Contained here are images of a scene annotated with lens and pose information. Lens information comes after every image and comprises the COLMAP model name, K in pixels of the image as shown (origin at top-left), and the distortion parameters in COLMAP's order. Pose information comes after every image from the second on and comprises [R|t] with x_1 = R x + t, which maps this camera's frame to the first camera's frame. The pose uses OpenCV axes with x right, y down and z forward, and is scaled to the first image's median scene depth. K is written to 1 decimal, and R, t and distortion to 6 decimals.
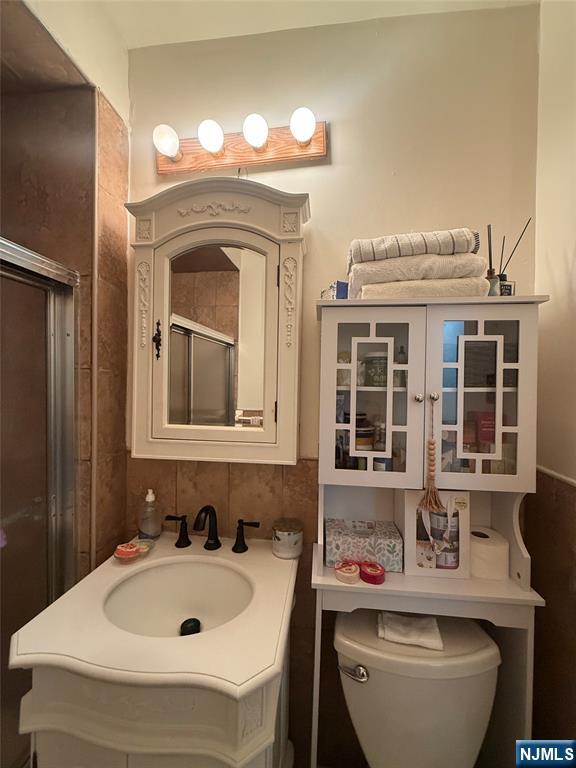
lens RADIAL K [[308.5, 0, 288.0], [0, 308.5, 384.0], [0, 0, 1]] dist [0.001838, 0.000219]
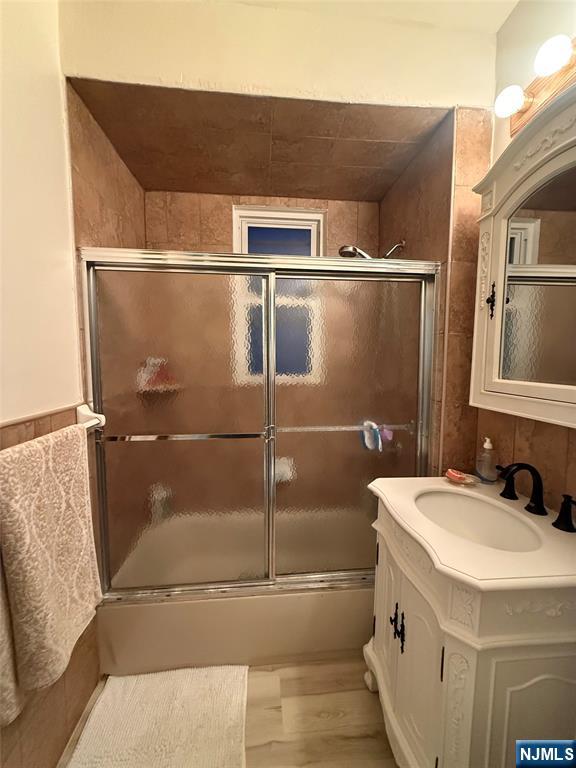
lens RADIAL K [[308.5, 0, 288.0], [0, 308.5, 384.0], [0, 0, 1]] dist [0.001838, 0.000219]
pose [[0.208233, 0.064765, -0.975933, 0.514777], [-0.010970, 0.997897, 0.063882, 0.089046], [0.978018, -0.002596, 0.208505, 0.066047]]
